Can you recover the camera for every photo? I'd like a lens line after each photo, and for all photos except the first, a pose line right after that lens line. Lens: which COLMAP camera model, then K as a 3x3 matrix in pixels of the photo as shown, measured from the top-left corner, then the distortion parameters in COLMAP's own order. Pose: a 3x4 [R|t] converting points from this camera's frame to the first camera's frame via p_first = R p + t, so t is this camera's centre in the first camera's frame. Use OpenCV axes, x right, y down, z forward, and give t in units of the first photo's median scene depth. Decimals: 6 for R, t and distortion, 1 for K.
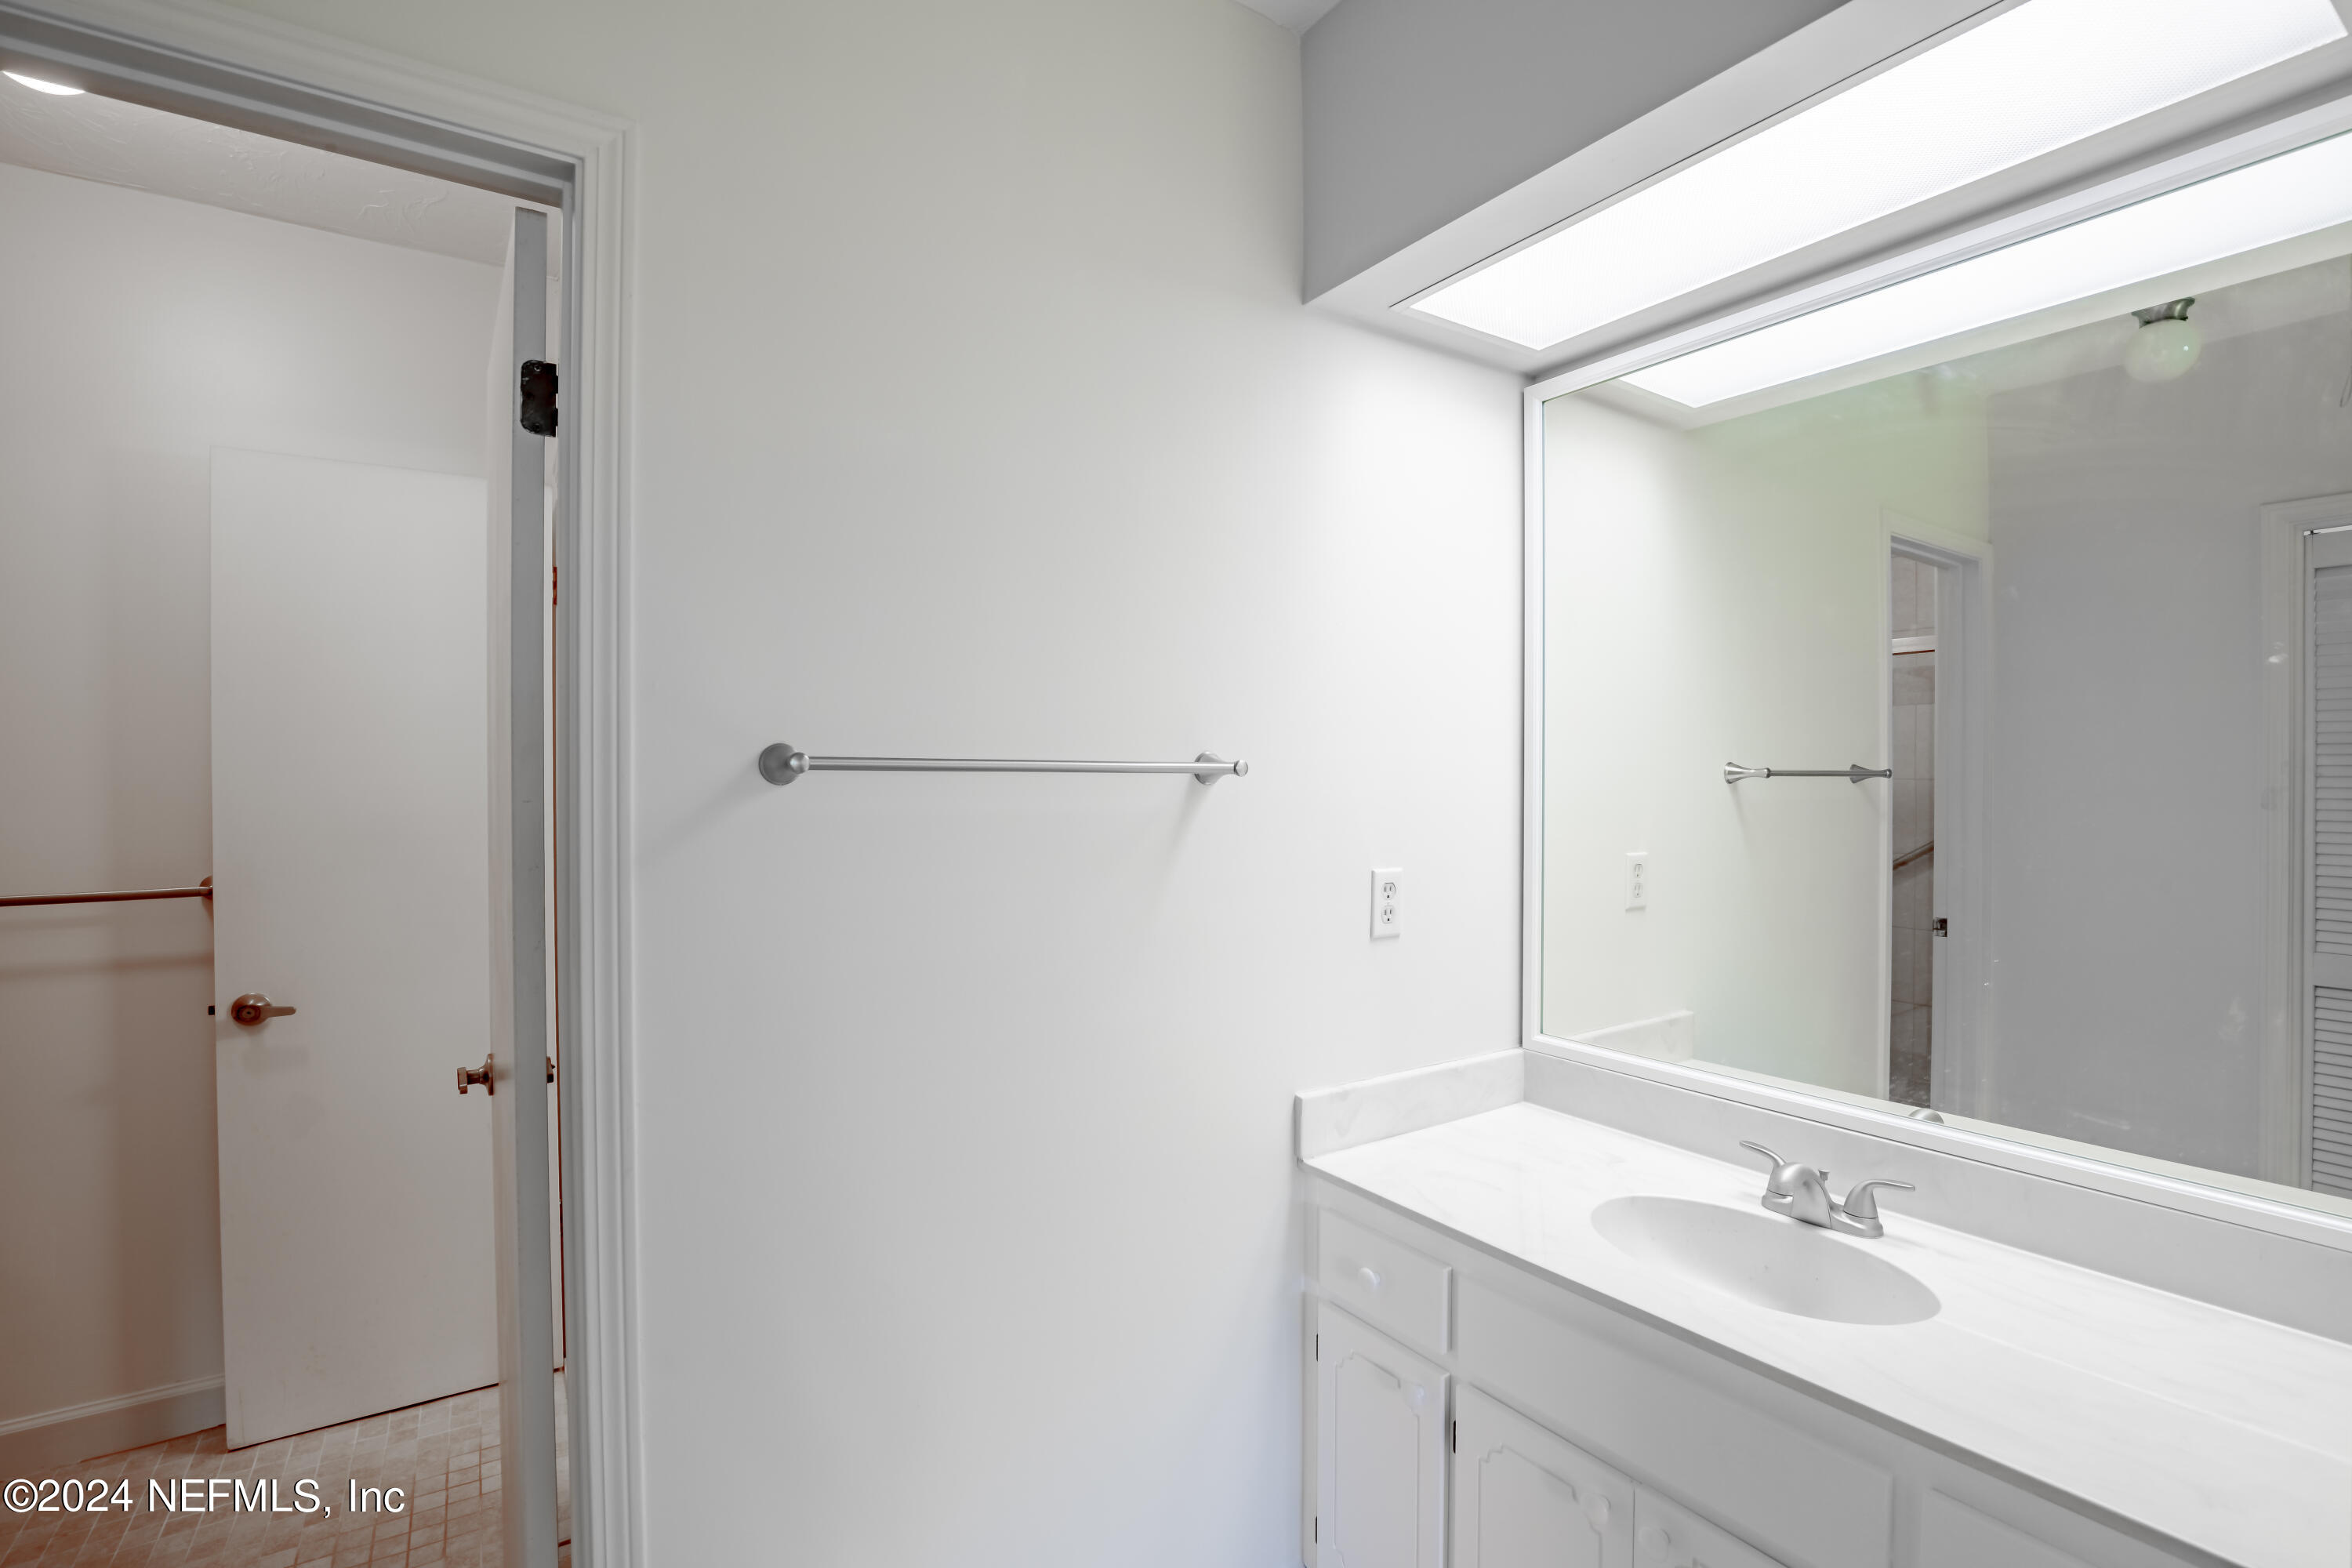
lens RADIAL K [[1084.0, 0, 1183.3], [0, 1084.0, 781.9], [0, 0, 1]] dist [-0.037955, 0.007853]
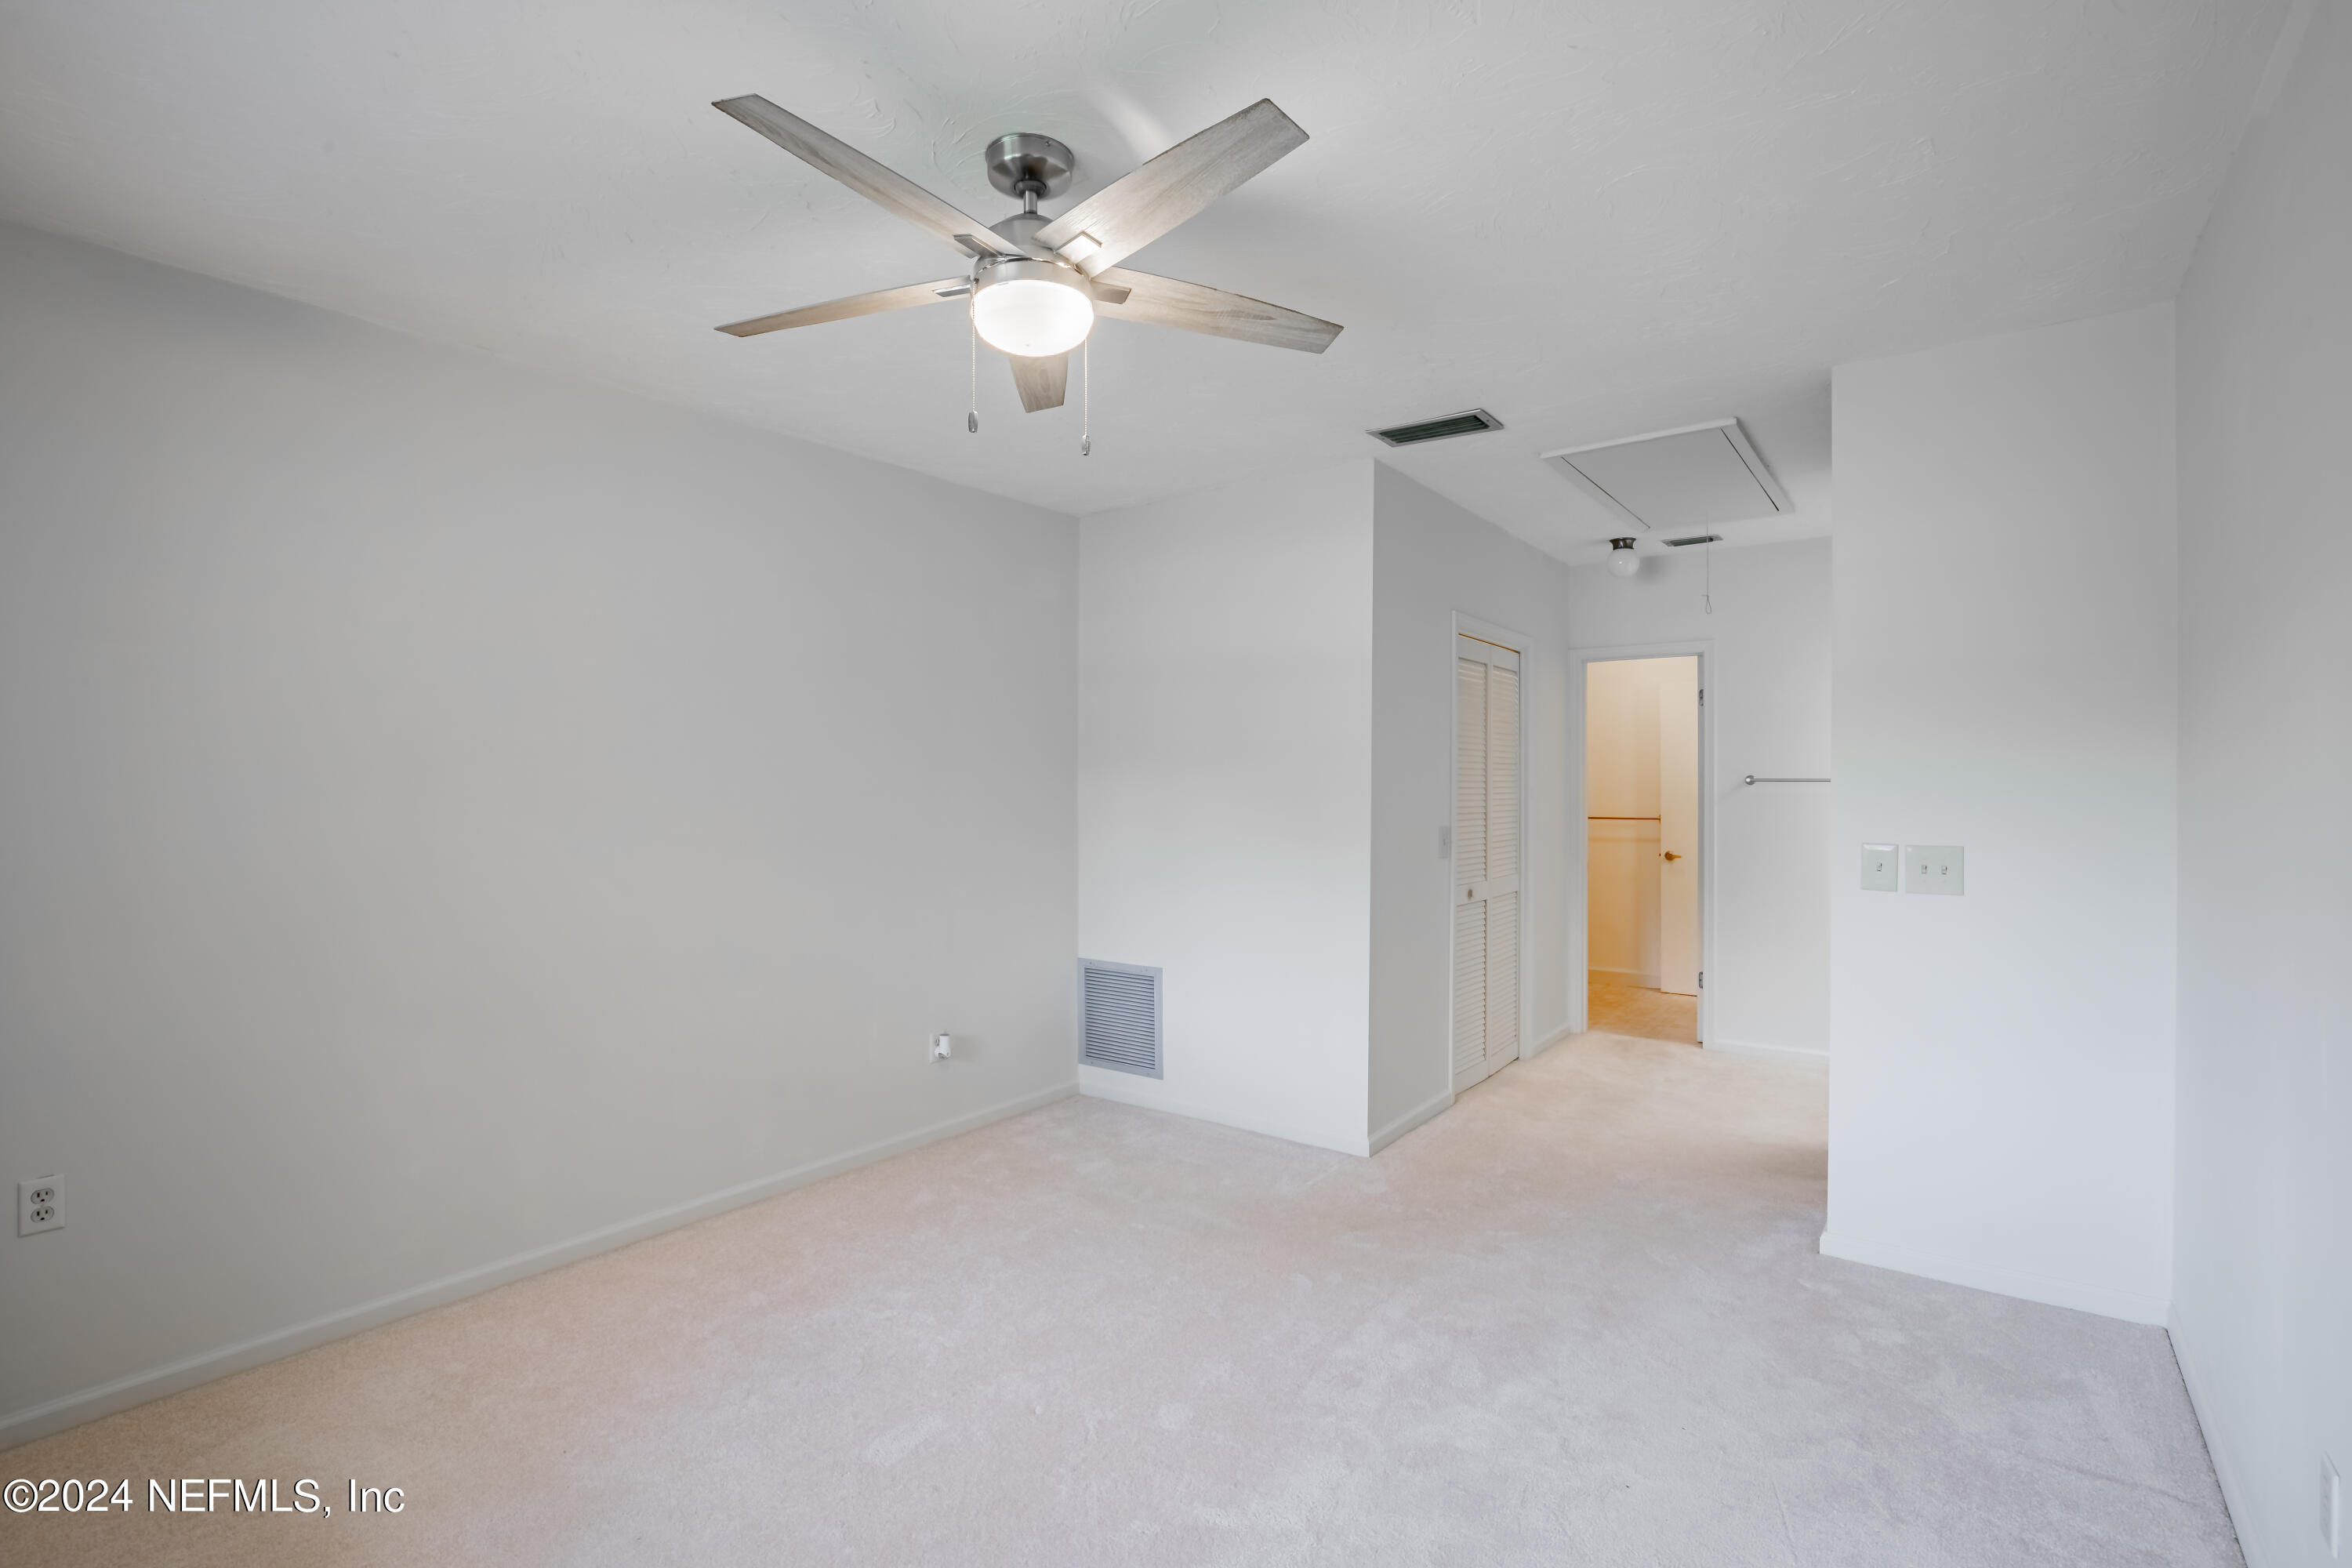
lens RADIAL K [[1084.0, 0, 1182.8], [0, 1084.0, 781.6], [0, 0, 1]] dist [-0.037955, 0.007853]
pose [[0.337722, 0.005694, -0.941229, 2.147511], [-0.009363, 0.999953, 0.002690, -0.000304], [0.941199, 0.007904, 0.337759, -1.896530]]
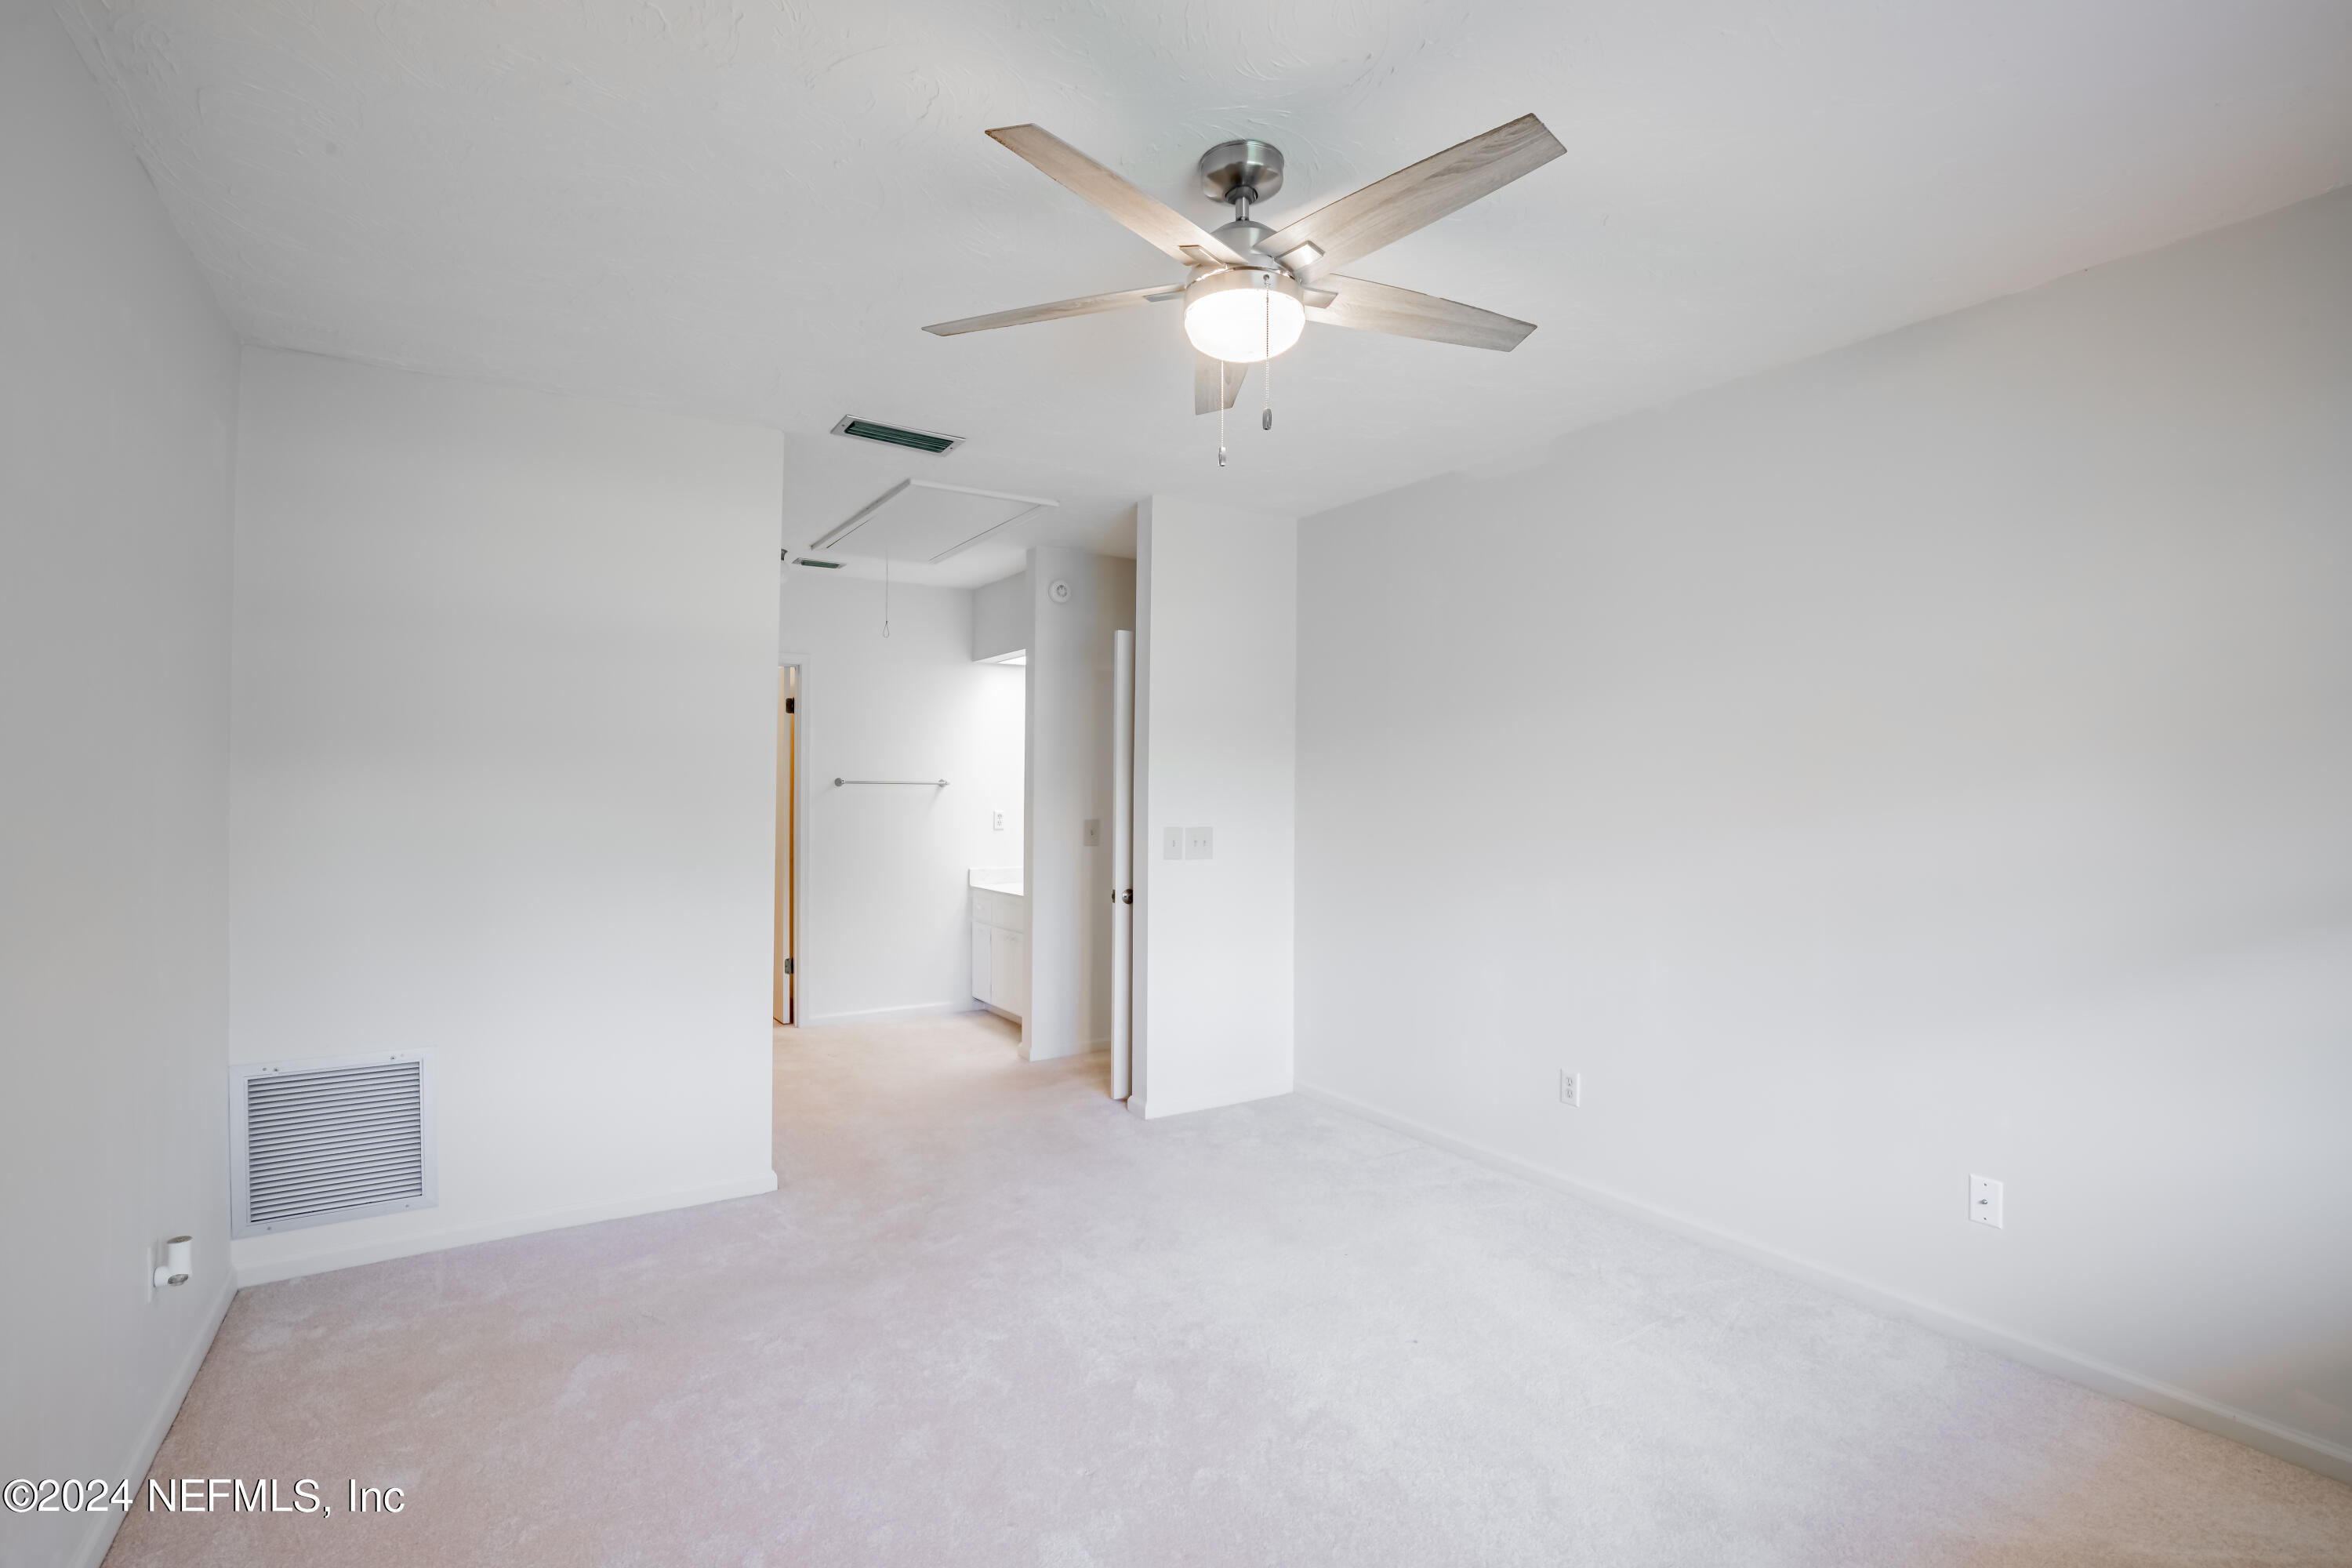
lens RADIAL K [[1084.0, 0, 1175.9], [0, 1084.0, 788.0], [0, 0, 1]] dist [-0.037955, 0.007853]
pose [[0.999288, 0.007539, -0.036979, 0.983718], [-0.007660, 0.999966, -0.003132, 0.009514], [0.036954, 0.003413, 0.999311, -2.834413]]
